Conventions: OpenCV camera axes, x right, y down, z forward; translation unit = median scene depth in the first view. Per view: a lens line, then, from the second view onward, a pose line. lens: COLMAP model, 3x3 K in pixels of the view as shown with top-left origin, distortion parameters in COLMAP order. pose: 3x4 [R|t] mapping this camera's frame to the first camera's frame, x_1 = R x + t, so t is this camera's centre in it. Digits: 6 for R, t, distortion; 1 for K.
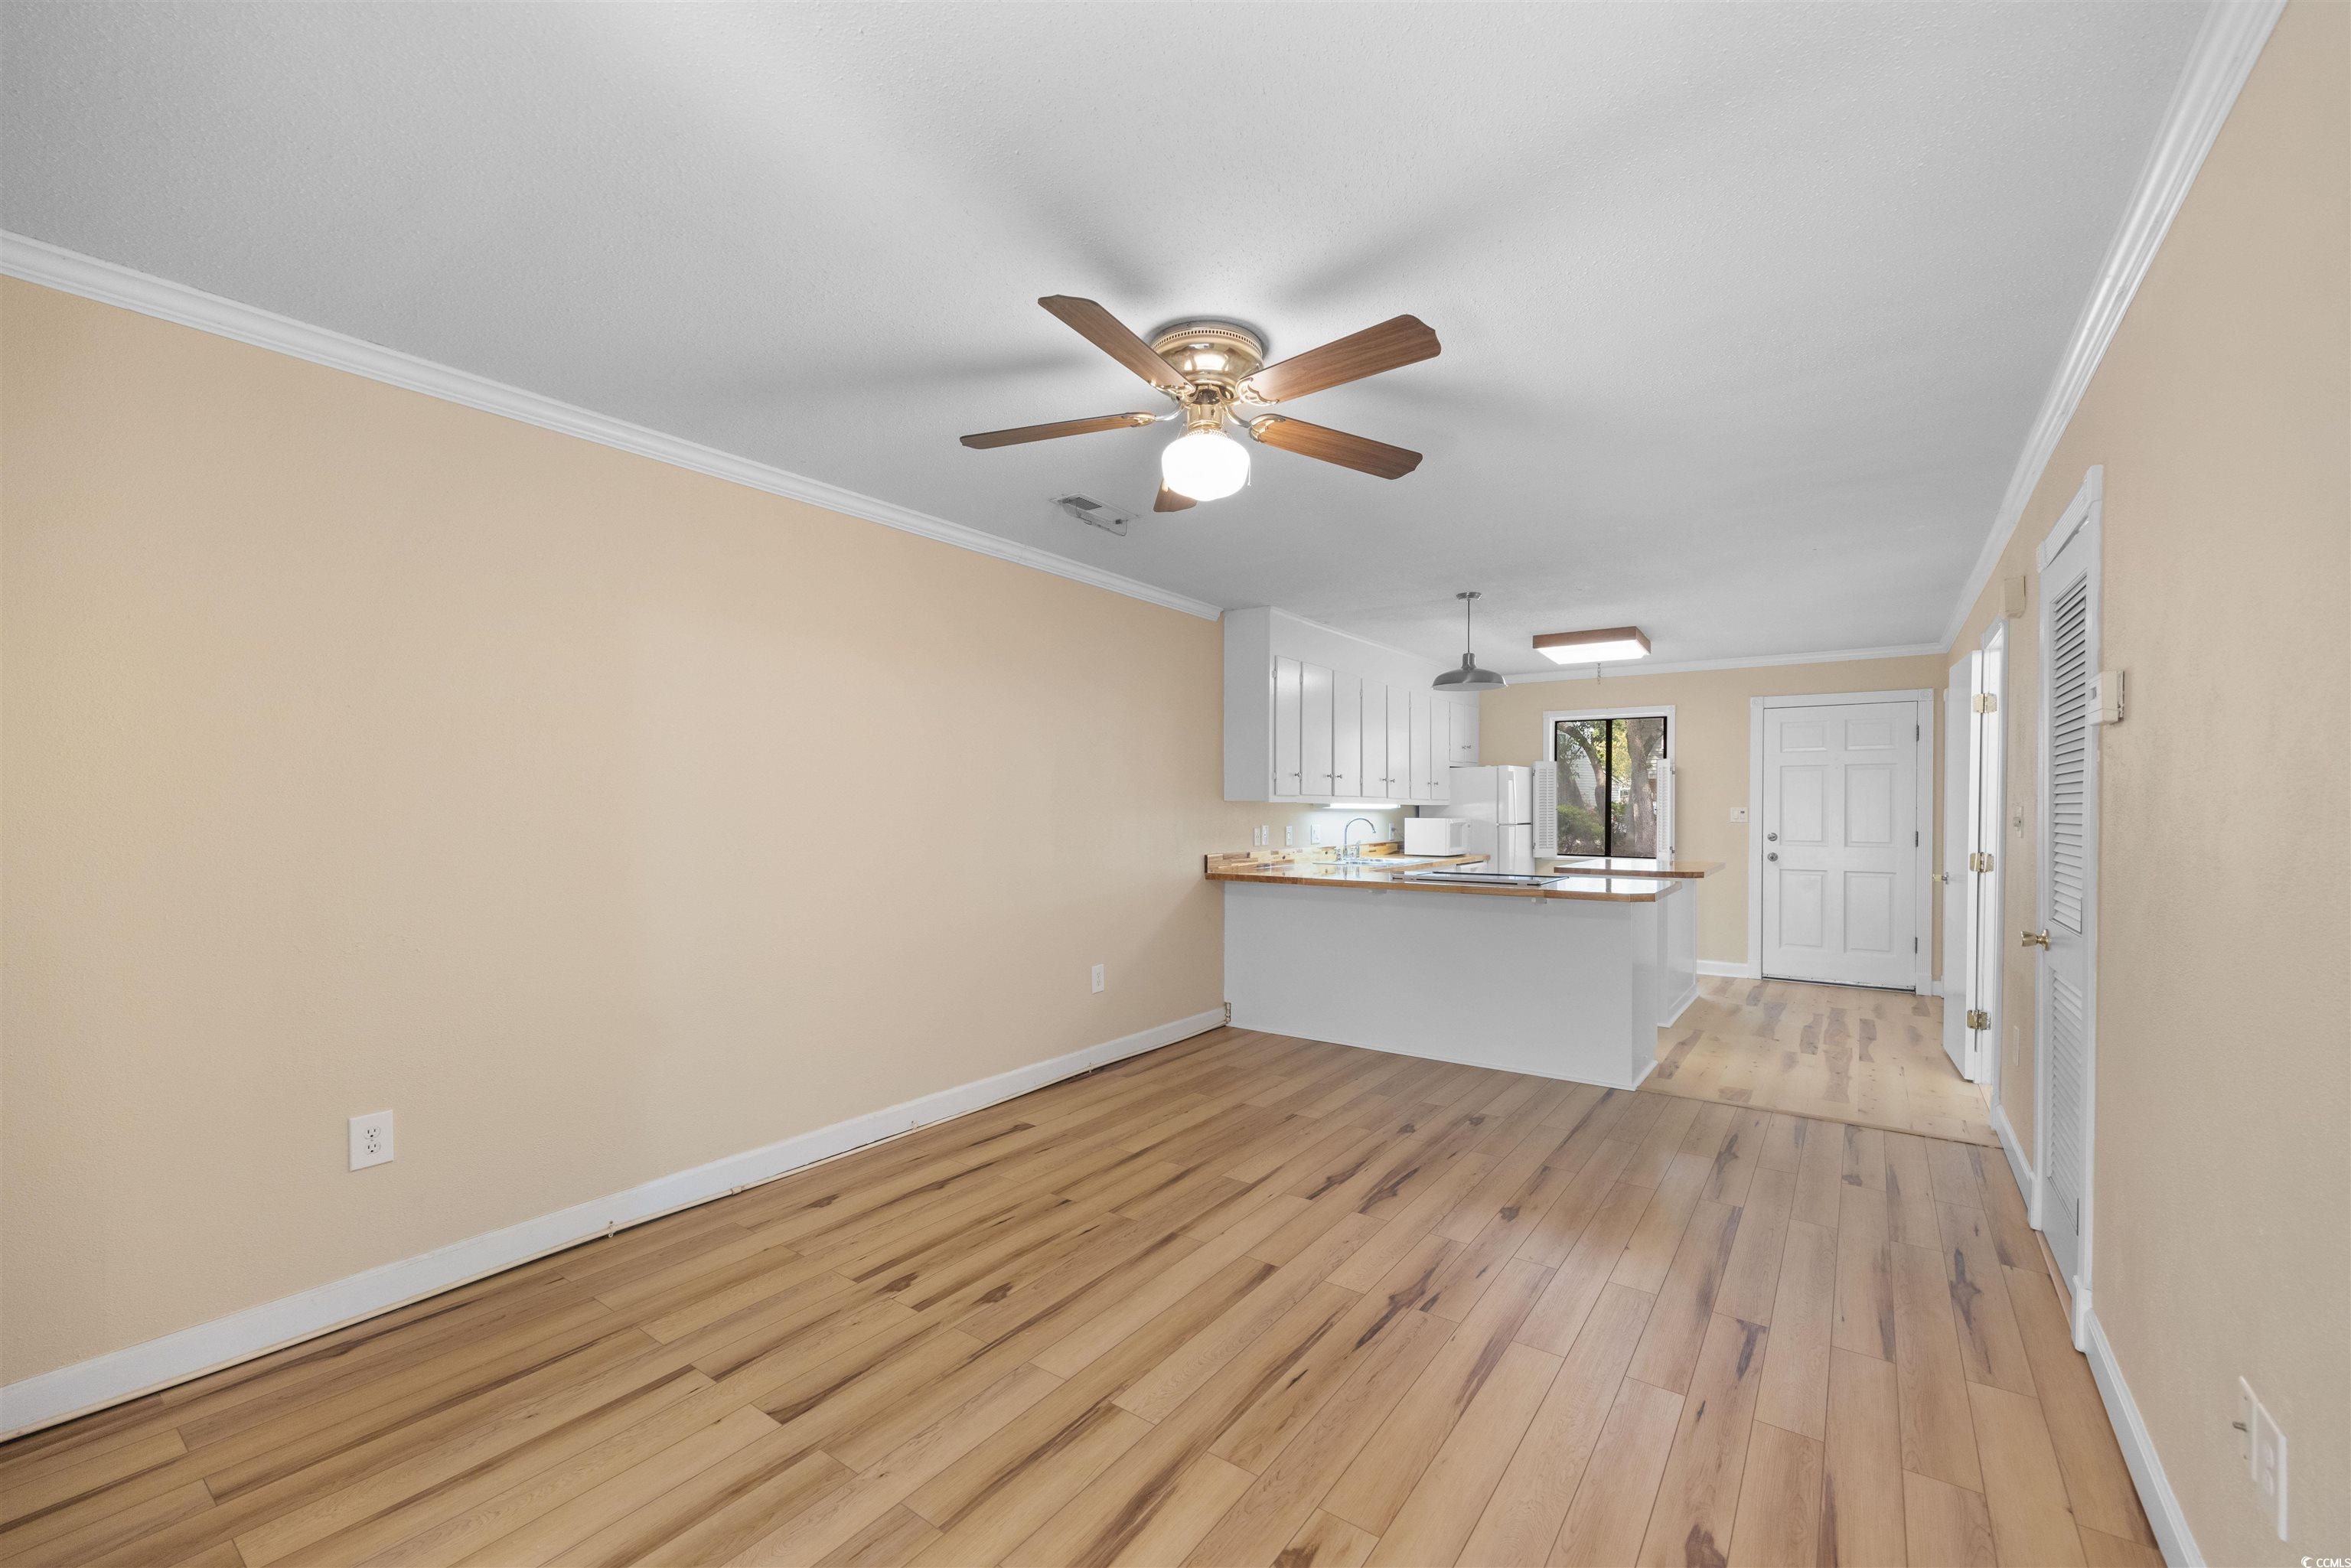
lens RADIAL K [[956.5, 0, 1169.1], [0, 956.5, 810.3], [0, 0, 1]] dist [-0.002742, 0.000564]
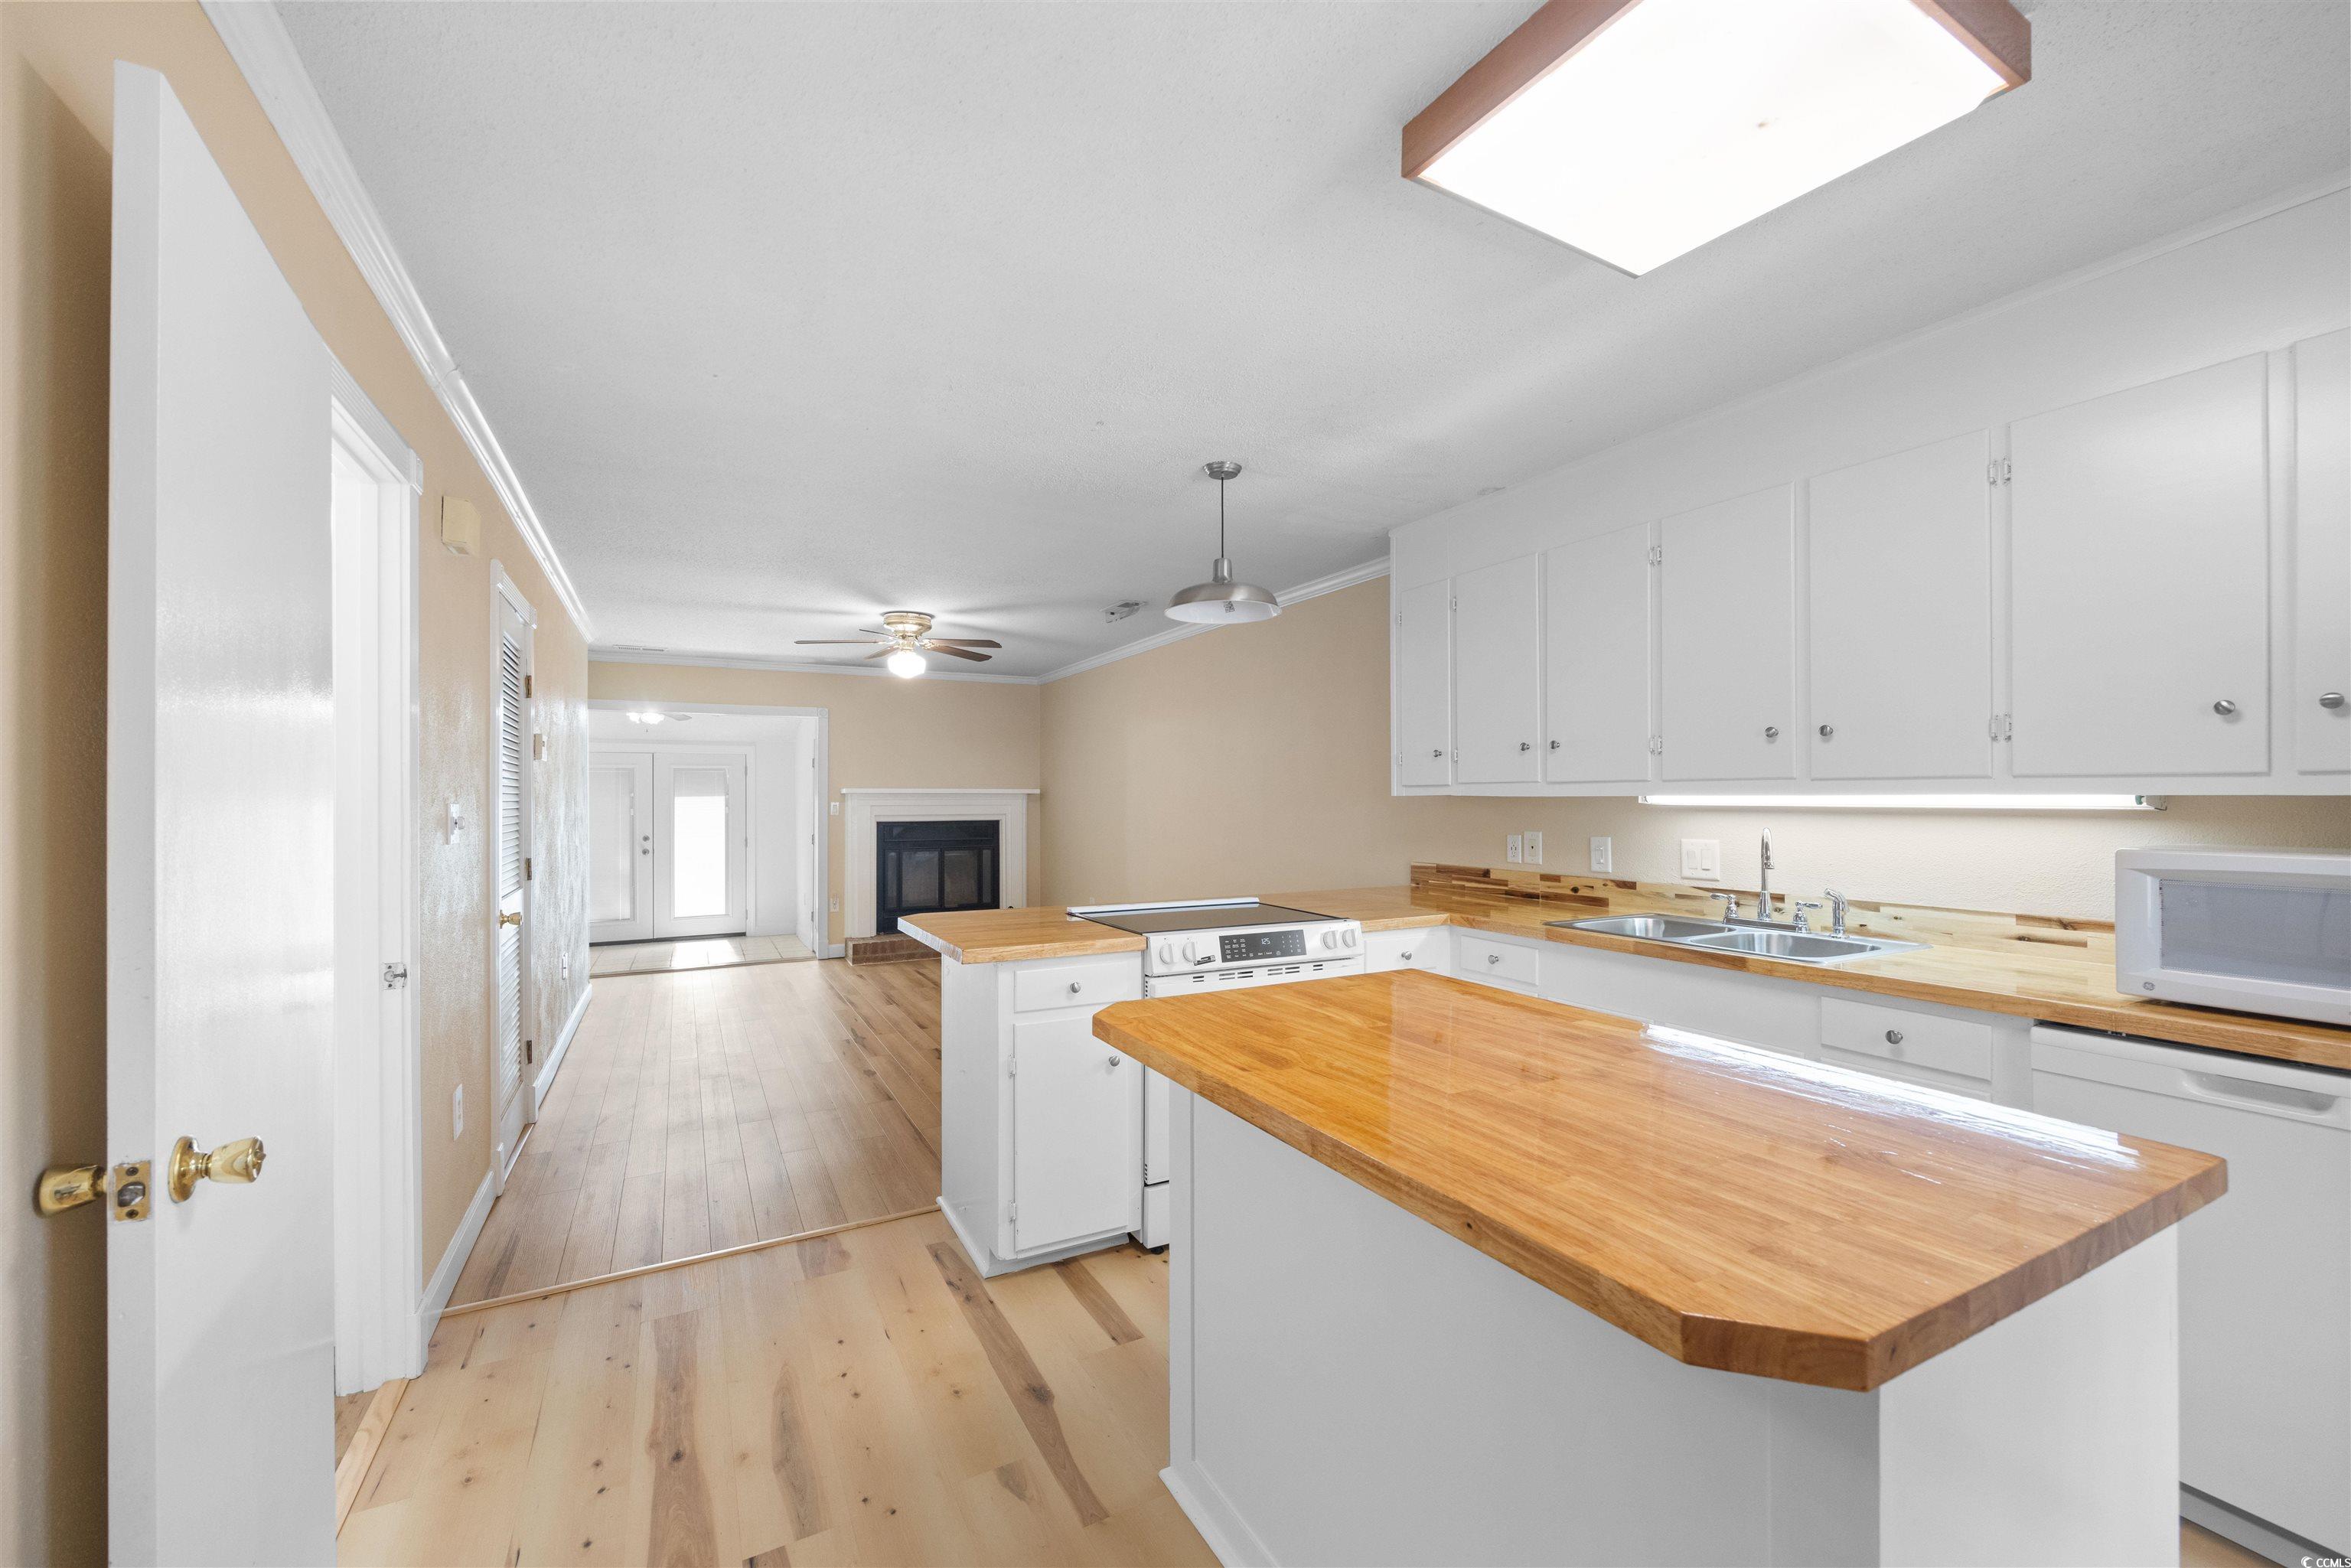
lens RADIAL K [[939.8, 0, 1179.2], [0, 939.8, 791.6], [0, 0, 1]] dist [-0.002676, 0.000049]
pose [[-0.436185, -0.008499, -0.899817, 1.202440], [-0.002184, 0.999962, -0.008386, -0.007653], [0.899854, -0.001692, -0.436187, 1.696161]]
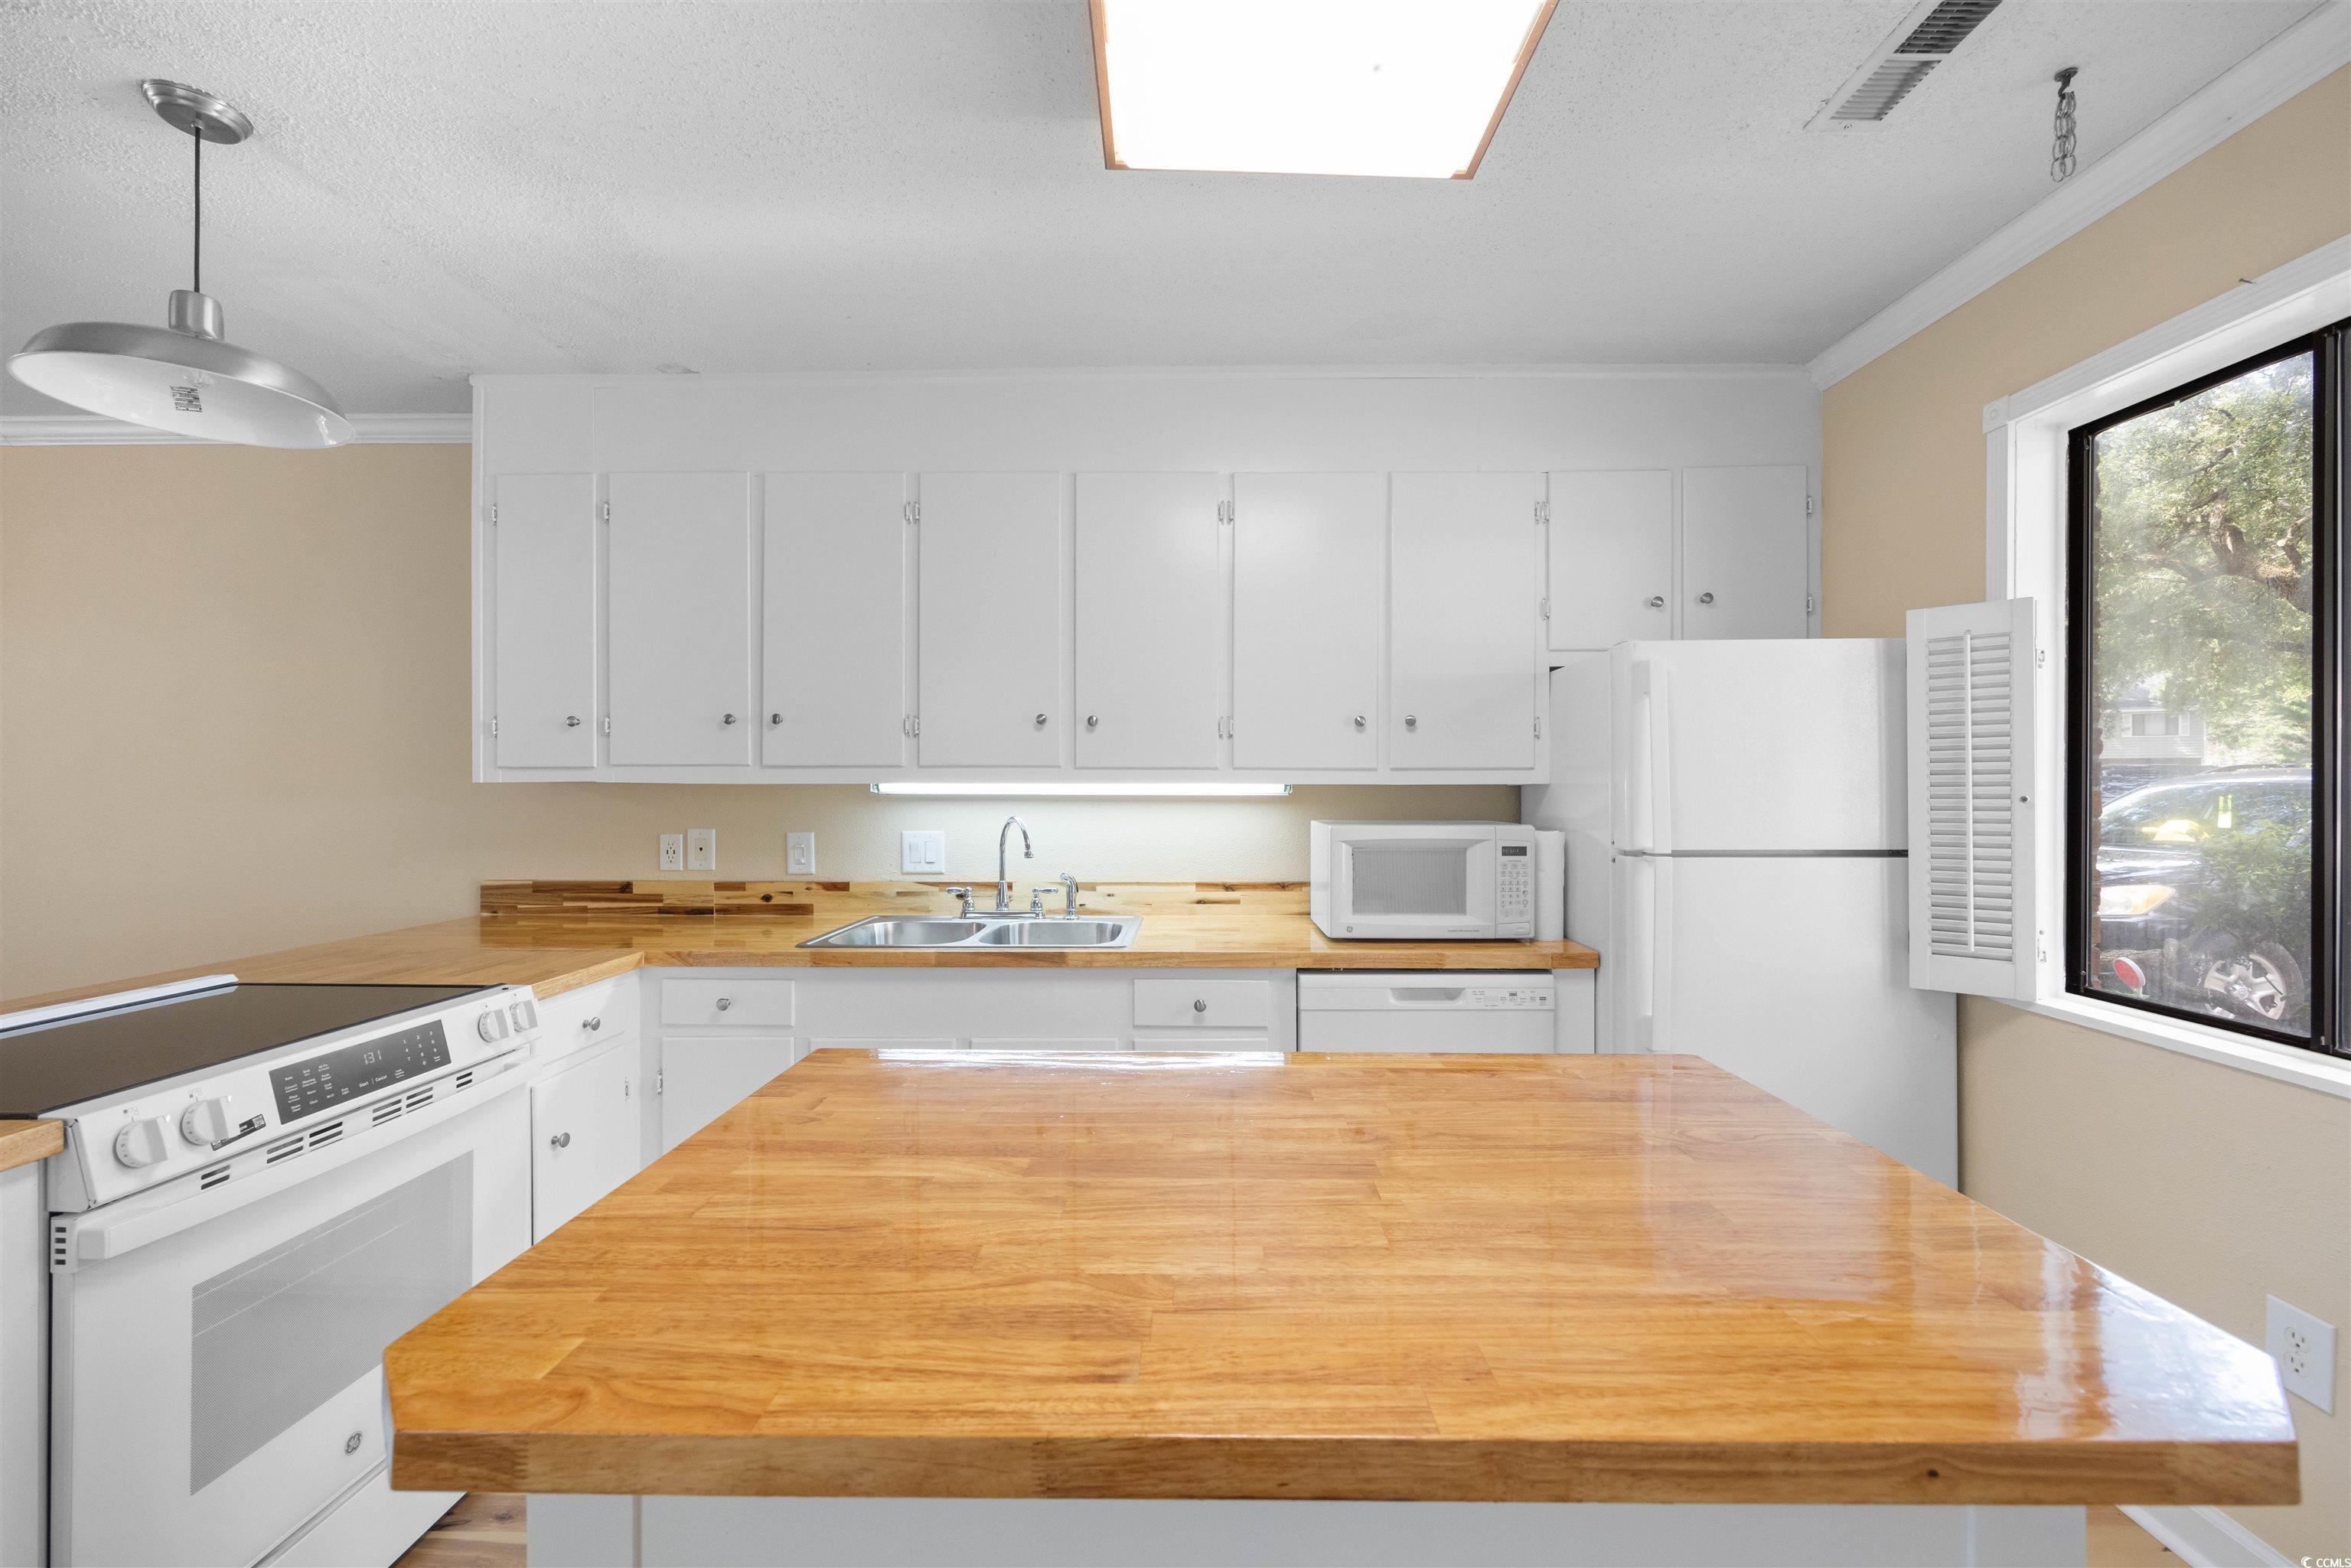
lens RADIAL K [[939.8, 0, 1179.2], [0, 939.8, 791.6], [0, 0, 1]] dist [-0.002676, 0.000049]
pose [[0.573448, 0.001634, -0.819241, 1.010606], [-0.000882, 0.999999, 0.001377, -0.006826], [0.819242, -0.000067, 0.573448, 1.480612]]
